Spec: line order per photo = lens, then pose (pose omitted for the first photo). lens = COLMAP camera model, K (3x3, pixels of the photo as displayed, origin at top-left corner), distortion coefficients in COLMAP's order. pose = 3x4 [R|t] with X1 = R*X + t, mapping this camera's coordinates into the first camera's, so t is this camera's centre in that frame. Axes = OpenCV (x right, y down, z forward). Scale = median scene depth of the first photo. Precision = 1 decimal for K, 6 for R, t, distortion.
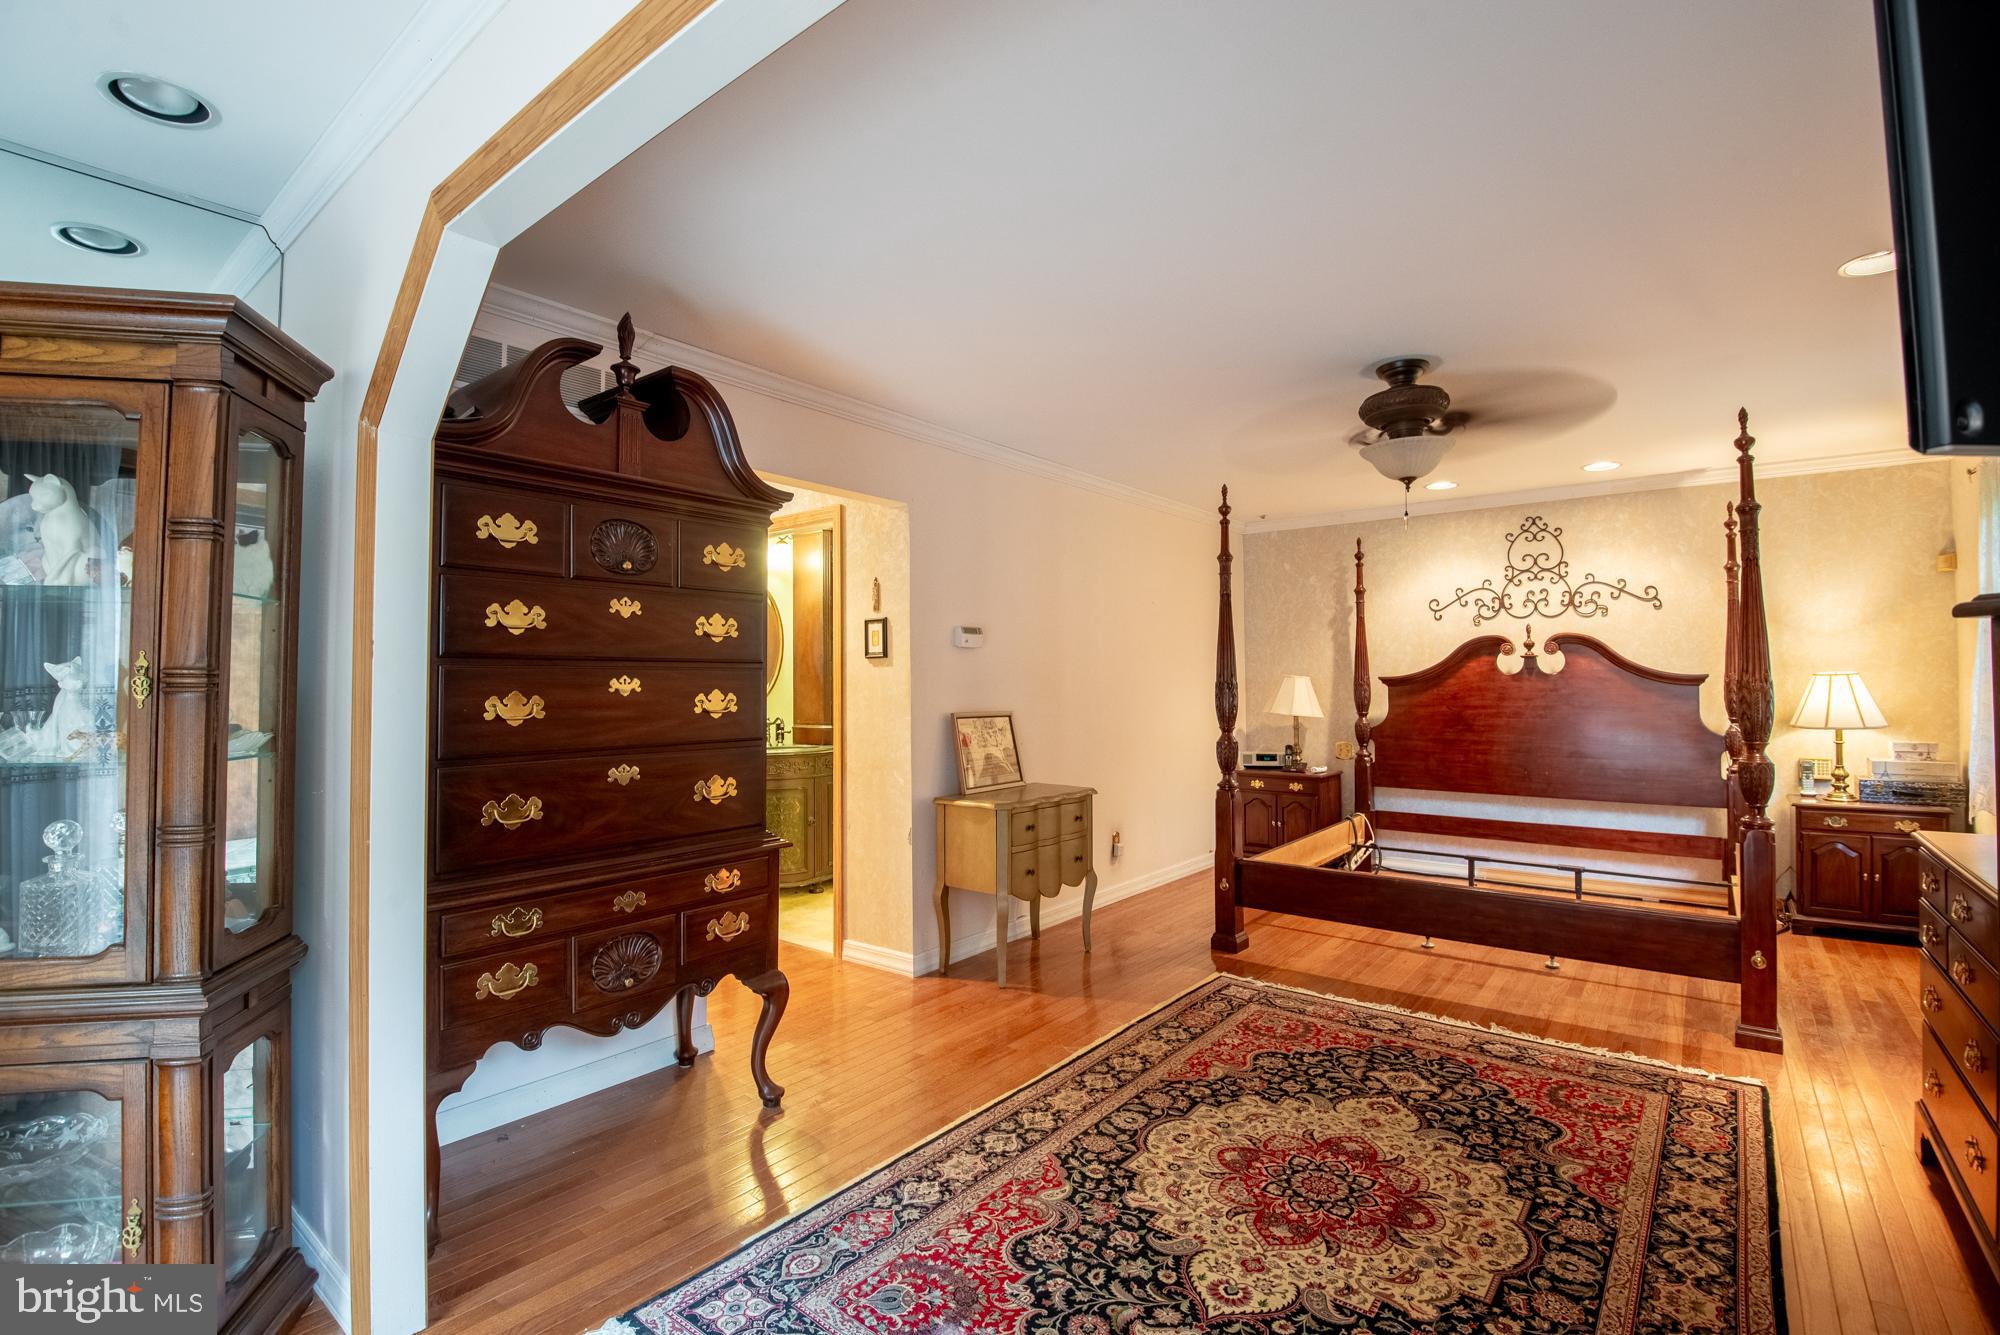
lens RADIAL K [[900.1, 0, 992.0], [0, 900.1, 650.6], [0, 0, 1]] dist [-0.009989, -0.001292]
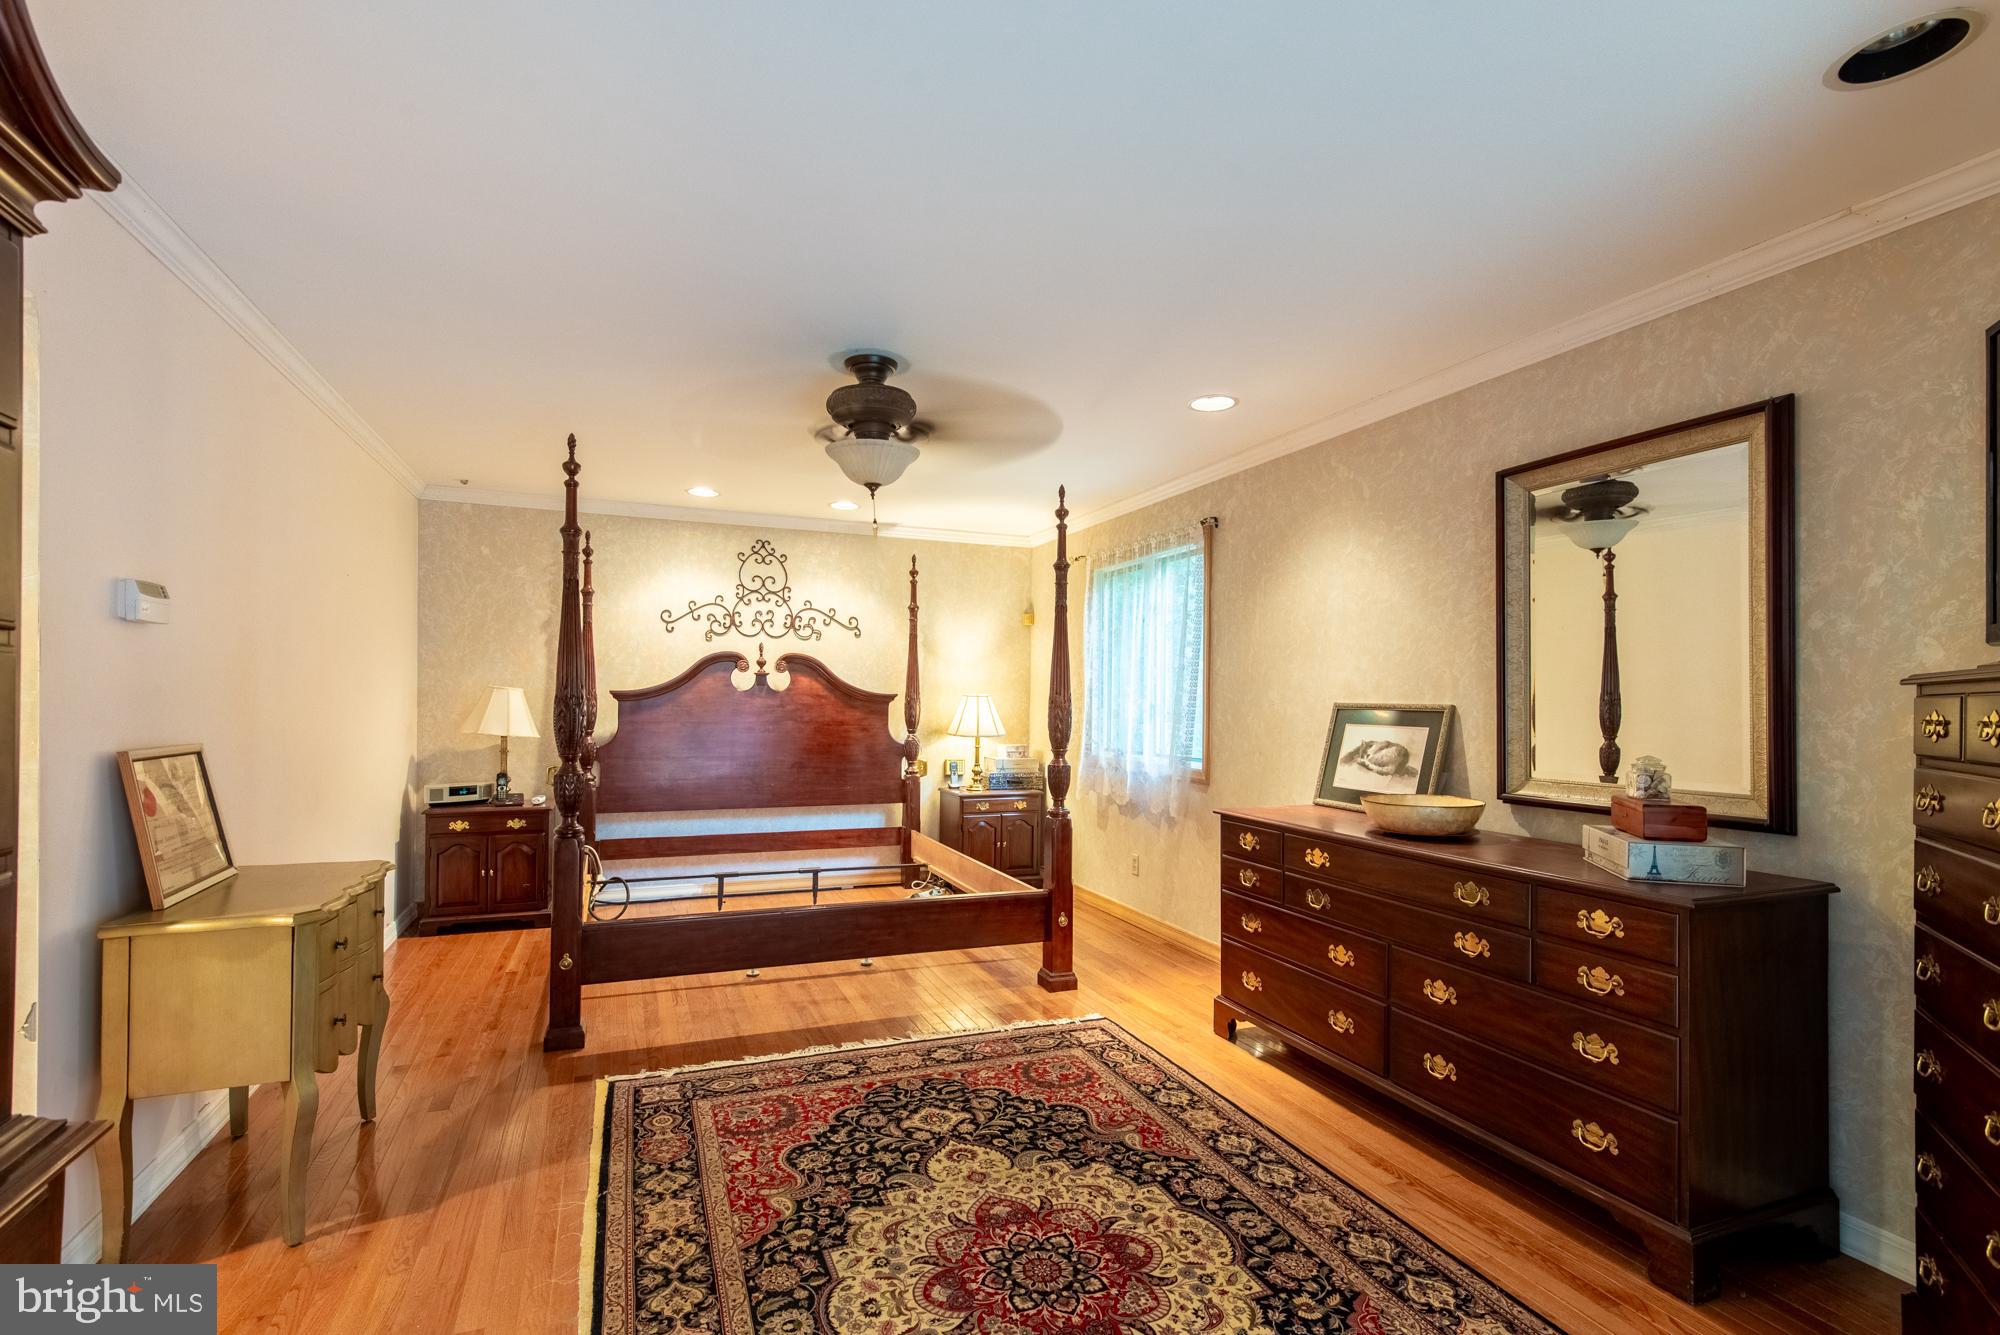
lens RADIAL K [[909.3, 0, 994.6], [0, 909.3, 695.3], [0, 0, 1]] dist [0.047656, -0.000930]
pose [[0.520347, 0.014243, 0.853836, -0.278590], [-0.044384, 0.998961, 0.010385, 0.013853], [-0.852801, -0.043301, 0.520438, 0.367166]]
